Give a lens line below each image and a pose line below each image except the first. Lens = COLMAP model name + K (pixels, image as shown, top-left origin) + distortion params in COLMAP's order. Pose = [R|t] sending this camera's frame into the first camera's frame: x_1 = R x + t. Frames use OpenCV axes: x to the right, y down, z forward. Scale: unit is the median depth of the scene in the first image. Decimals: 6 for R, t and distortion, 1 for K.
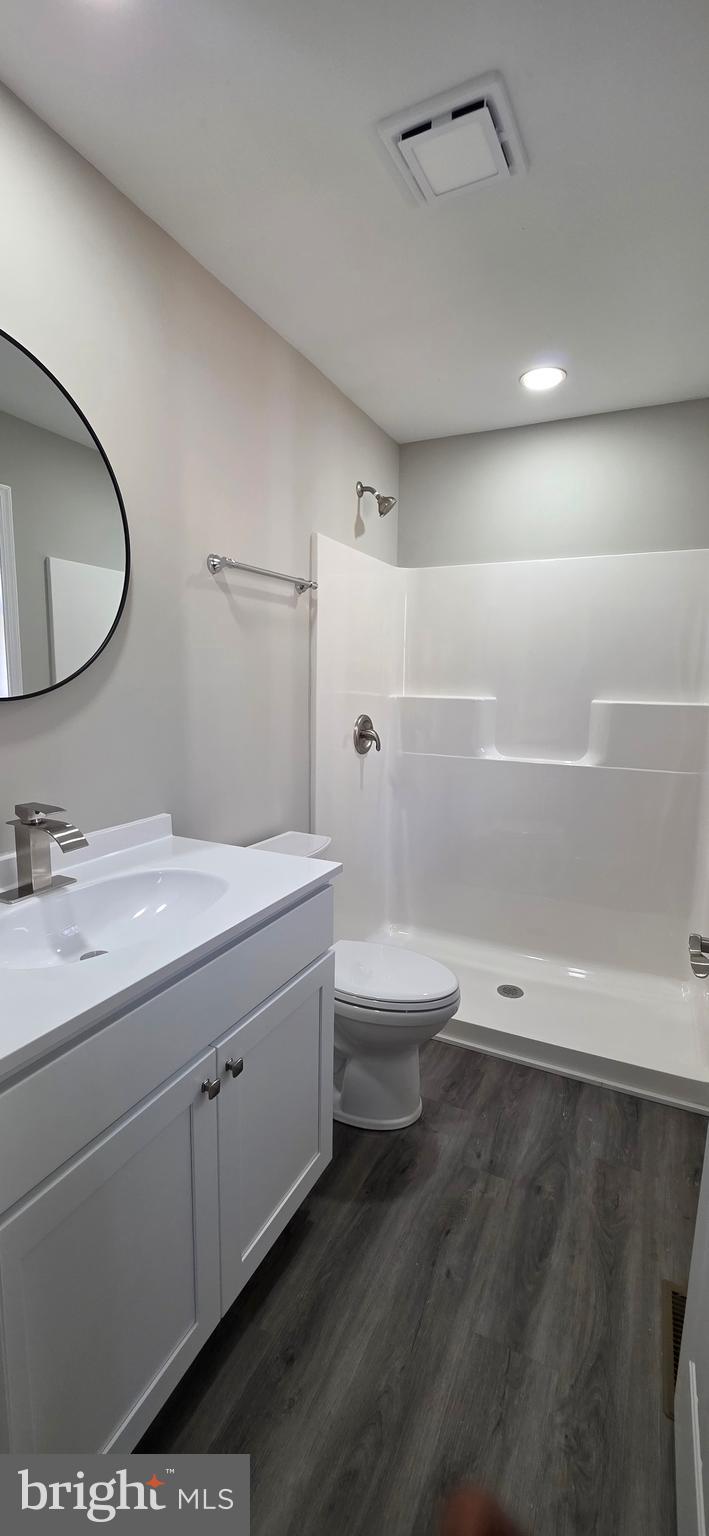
lens RADIAL K [[612.6, 0, 344.9], [0, 612.6, 773.3], [0, 0, 1]] dist [-0.000196, -0.000160]
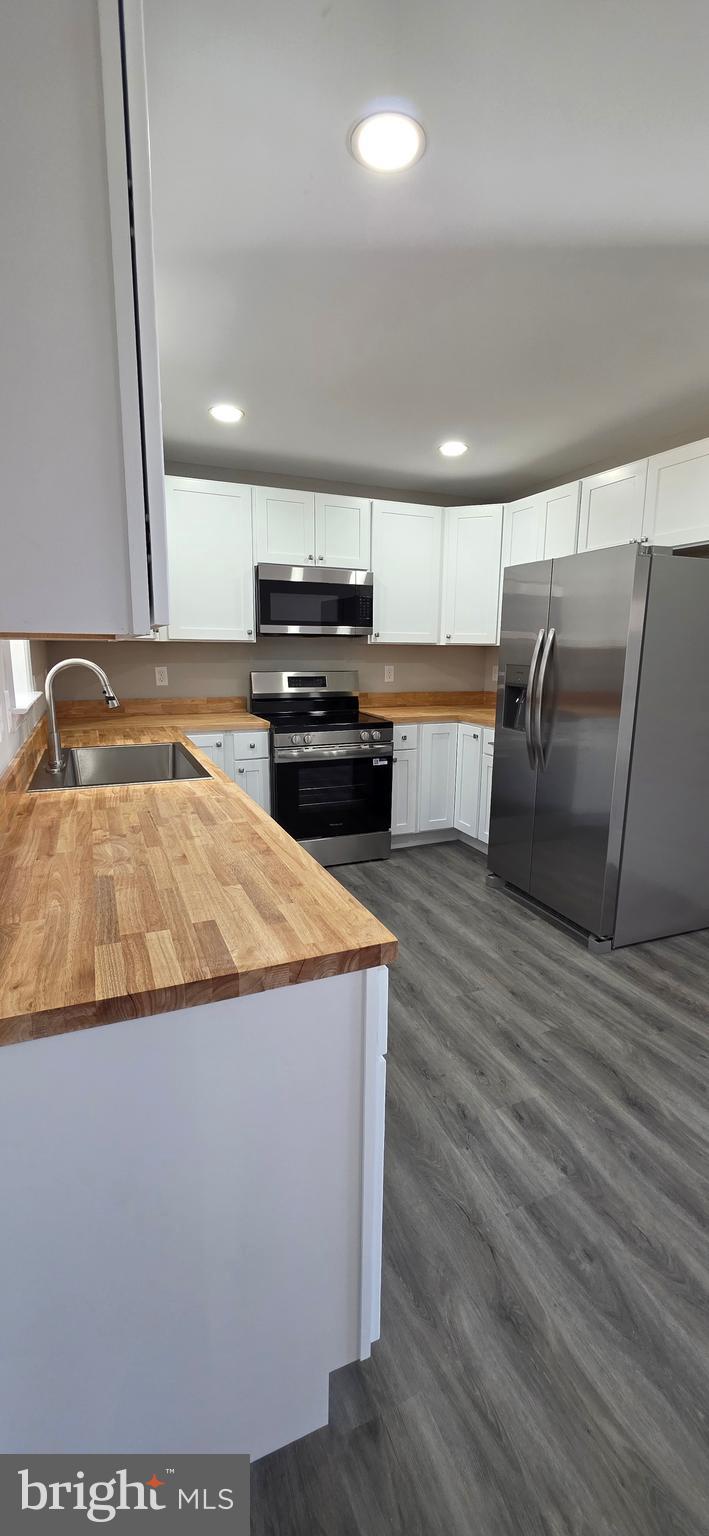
lens RADIAL K [[612.6, 0, 344.9], [0, 612.6, 773.3], [0, 0, 1]] dist [-0.000196, -0.000160]
pose [[0.660818, -0.152671, 0.734855, -1.150654], [0.122308, 0.987910, 0.095259, -0.090665], [-0.740514, 0.026930, 0.671501, 0.324371]]
